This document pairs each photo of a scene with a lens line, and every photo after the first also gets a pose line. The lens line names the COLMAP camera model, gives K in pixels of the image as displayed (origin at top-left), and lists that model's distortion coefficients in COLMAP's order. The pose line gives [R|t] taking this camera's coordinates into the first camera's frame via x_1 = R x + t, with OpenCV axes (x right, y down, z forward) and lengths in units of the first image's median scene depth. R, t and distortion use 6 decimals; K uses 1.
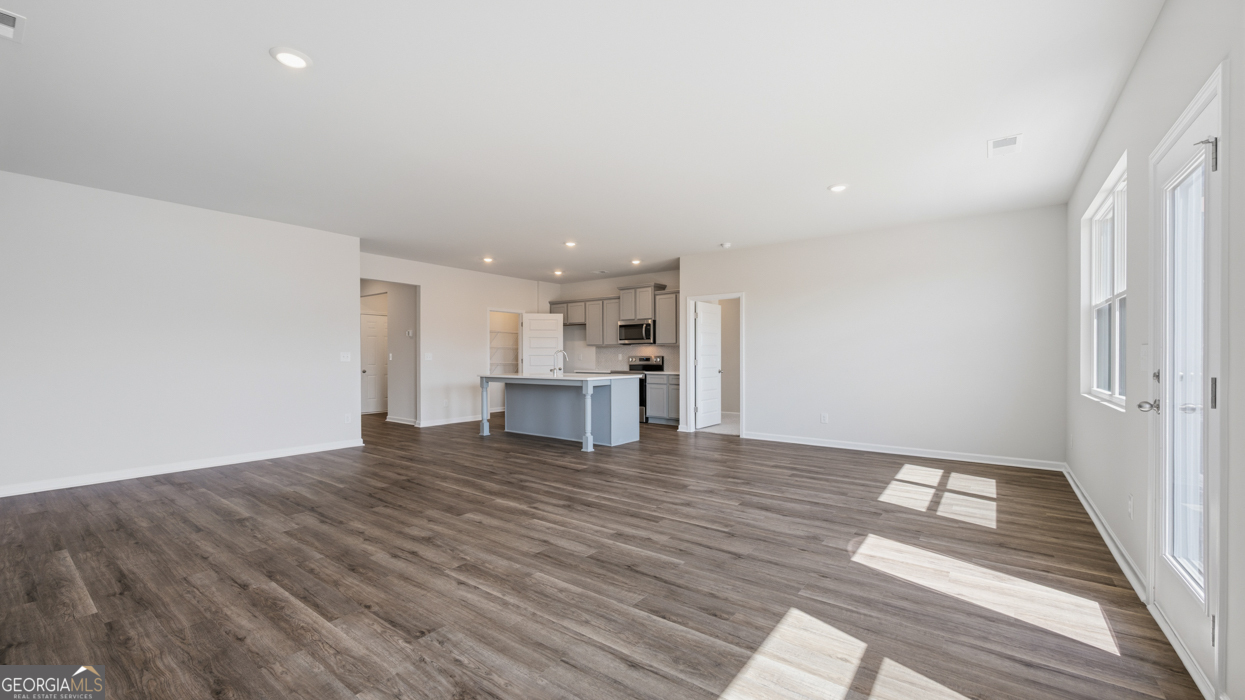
lens RADIAL K [[492.8, 0, 625.2], [0, 492.8, 357.5], [0, 0, 1]] dist [-0.001105, -0.000151]
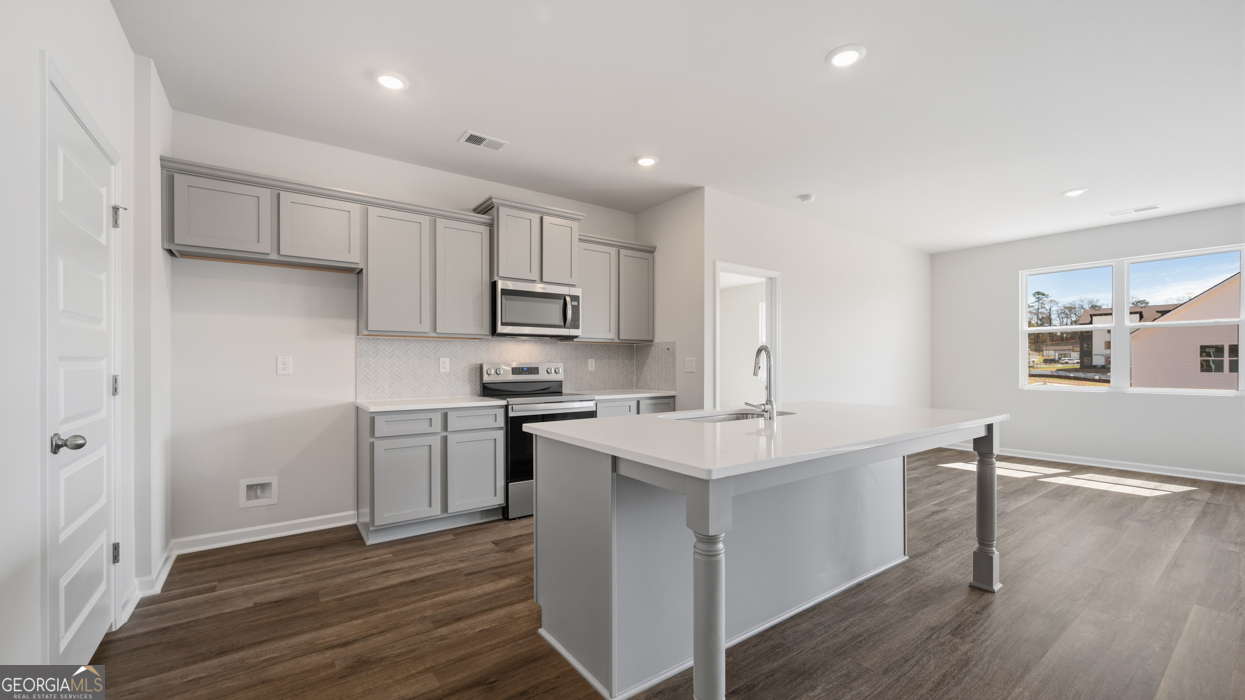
lens RADIAL K [[488.6, 0, 626.1], [0, 488.6, 364.3], [0, 0, 1]] dist [0.000910, 0.000075]
pose [[0.290144, 0.000357, 0.956983, -0.768026], [0.002074, 0.999997, -0.001002, -0.002288], [-0.956981, 0.002276, 0.290143, 1.588319]]
